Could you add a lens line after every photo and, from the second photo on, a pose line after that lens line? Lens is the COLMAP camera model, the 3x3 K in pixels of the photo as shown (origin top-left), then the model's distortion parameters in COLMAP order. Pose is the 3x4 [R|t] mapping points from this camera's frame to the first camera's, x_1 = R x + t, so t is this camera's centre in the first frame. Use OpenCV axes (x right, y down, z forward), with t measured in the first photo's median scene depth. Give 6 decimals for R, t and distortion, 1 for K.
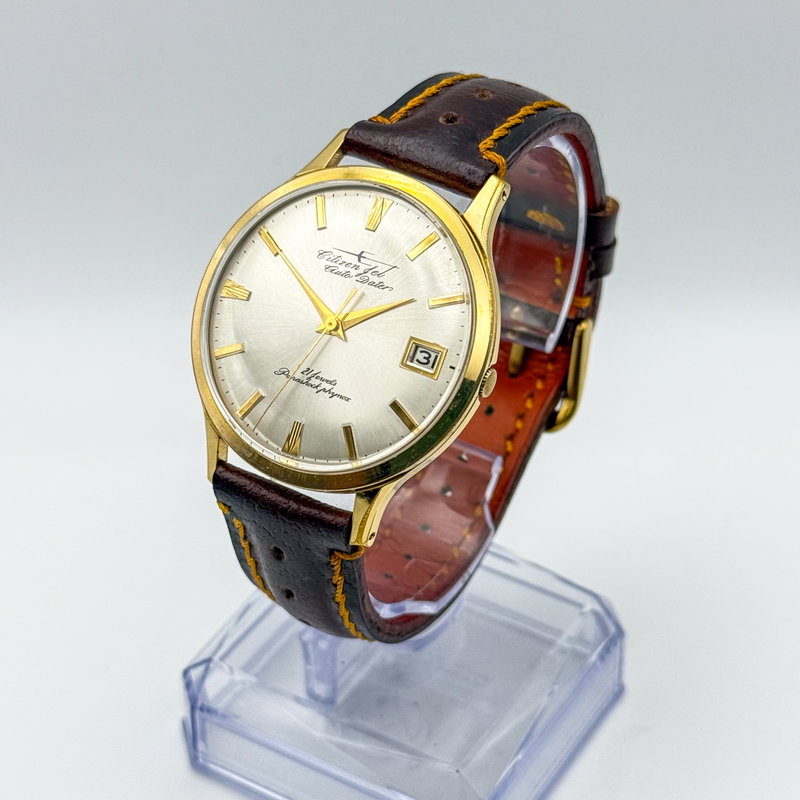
lens RADIAL K [[1917.9, 0, 397.4], [0, 1917.9, 397.6], [0, 0, 1]] dist [0.276779, 0.000000]
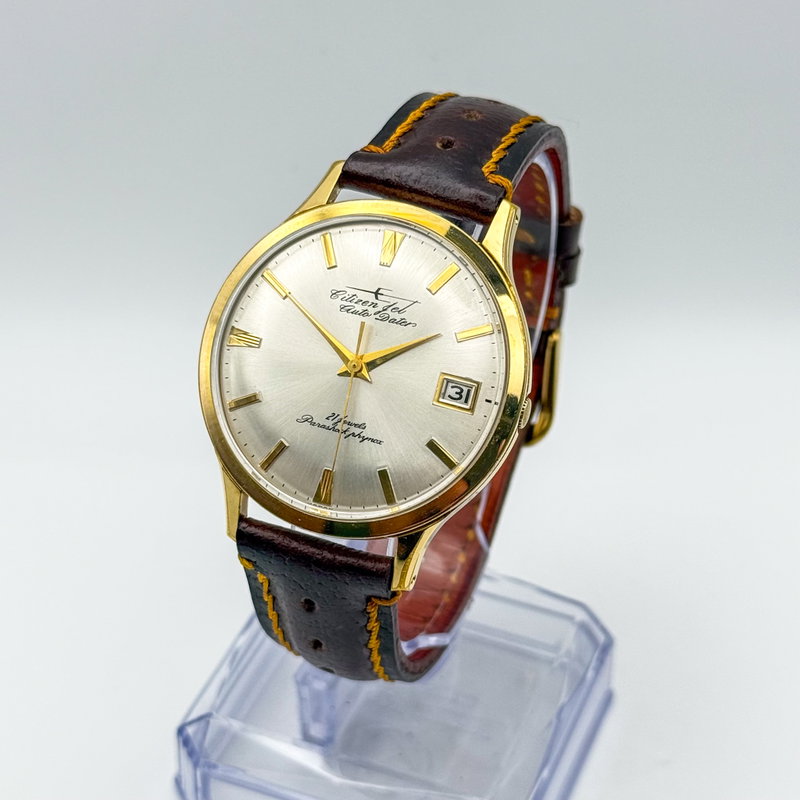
lens RADIAL K [[1917.9, 0, 396.4], [0, 1917.9, 407.7], [0, 0, 1]] dist [0.276779, 0.000000]
pose [[0.986669, -0.088107, 0.136827, -0.140145], [0.085369, 0.996016, 0.025762, -0.038383], [-0.138552, -0.013738, 0.990260, 0.037653]]
